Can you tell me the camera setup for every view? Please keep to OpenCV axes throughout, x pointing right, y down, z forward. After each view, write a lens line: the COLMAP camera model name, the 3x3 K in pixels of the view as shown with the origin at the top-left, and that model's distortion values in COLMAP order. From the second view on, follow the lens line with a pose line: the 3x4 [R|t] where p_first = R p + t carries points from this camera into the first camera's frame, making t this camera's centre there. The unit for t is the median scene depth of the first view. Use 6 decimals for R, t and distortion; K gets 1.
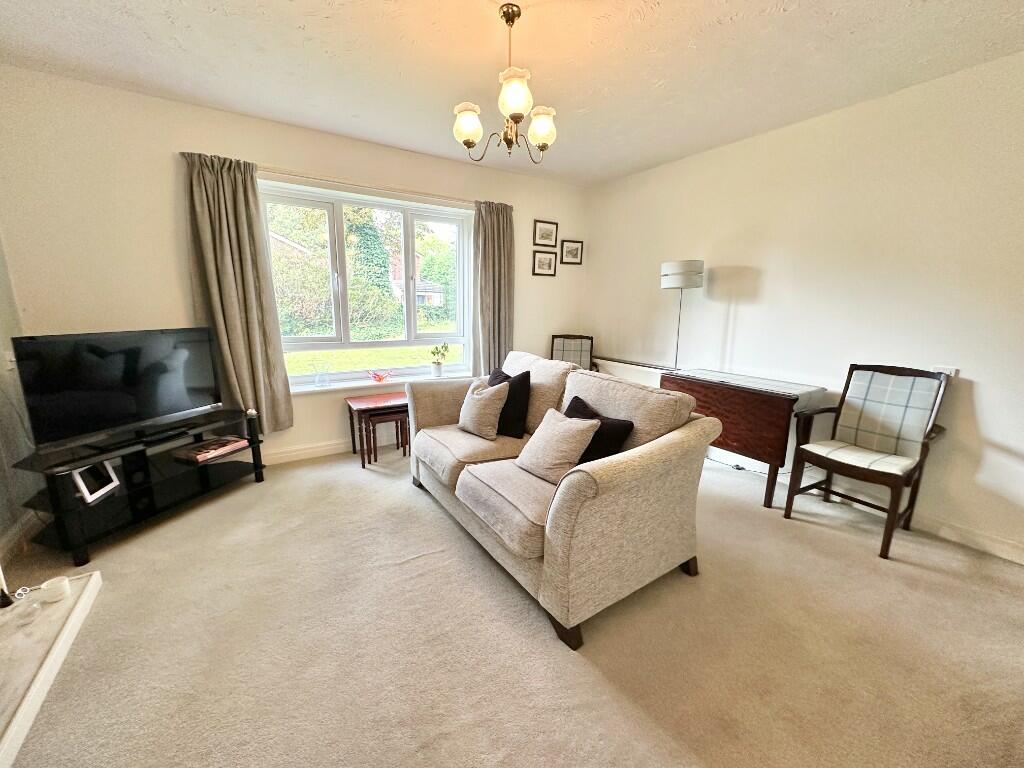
lens RADIAL K [[407.7, 0, 509.8], [0, 407.7, 384.2], [0, 0, 1]] dist [-0.002221, 0.000642]
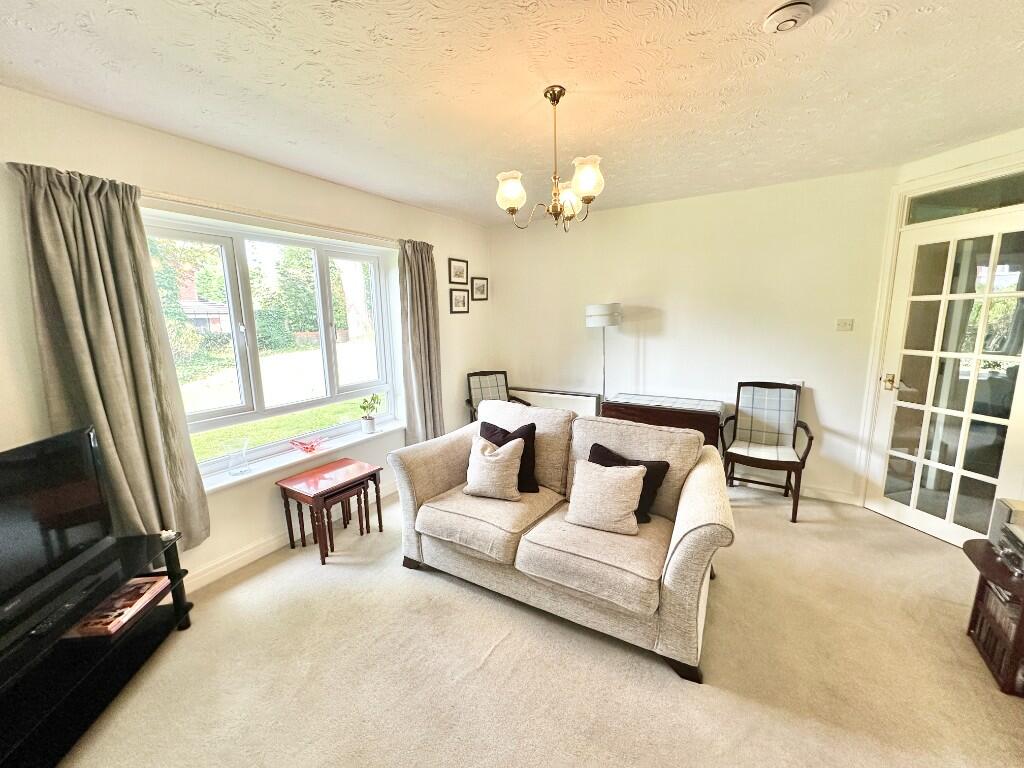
lens RADIAL K [[407.7, 0, 511.7], [0, 407.7, 384.3], [0, 0, 1]] dist [-0.002221, 0.000642]
pose [[0.895552, -0.106567, 0.432008, -0.375350], [0.119788, 0.992794, -0.003421, -0.115215], [-0.428530, 0.054813, 0.901864, 0.094811]]
